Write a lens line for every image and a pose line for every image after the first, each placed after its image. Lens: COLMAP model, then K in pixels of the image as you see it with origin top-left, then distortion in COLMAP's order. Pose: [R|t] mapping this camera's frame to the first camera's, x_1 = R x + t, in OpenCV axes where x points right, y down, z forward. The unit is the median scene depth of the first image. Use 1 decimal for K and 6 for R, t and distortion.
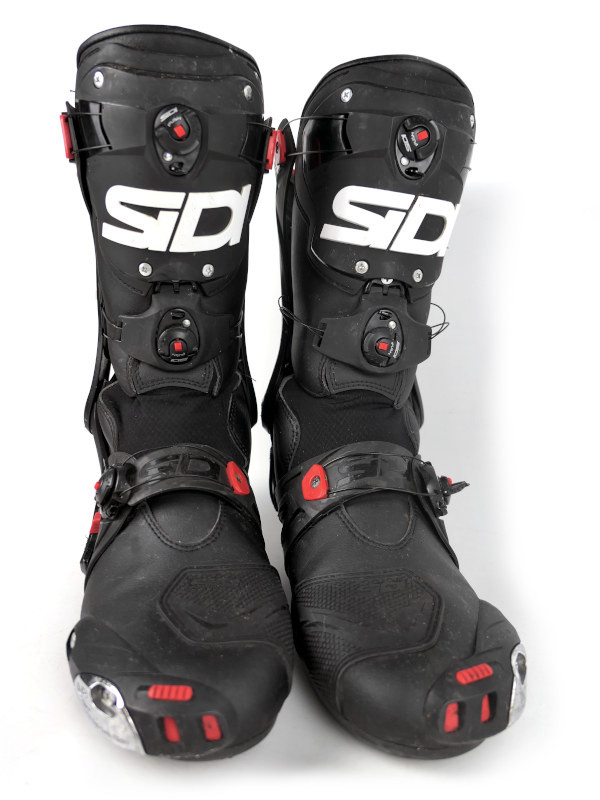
lens RADIAL K [[607.1, 0, 299.8], [0, 607.1, 400.2], [0, 0, 1]] dist [-0.056276, 0.008748]
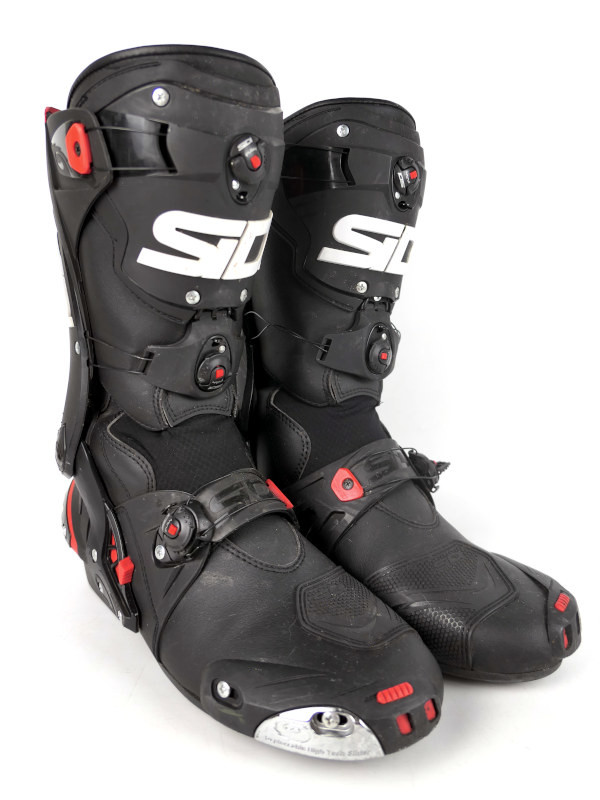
lens RADIAL K [[607.1, 0, 301.2], [0, 607.1, 397.5], [0, 0, 1]] dist [-0.056276, 0.008748]
pose [[0.875275, -0.114205, 0.469949, -0.552713], [0.105365, 0.993407, 0.045173, -0.080551], [-0.472009, 0.009977, 0.881537, 0.069628]]
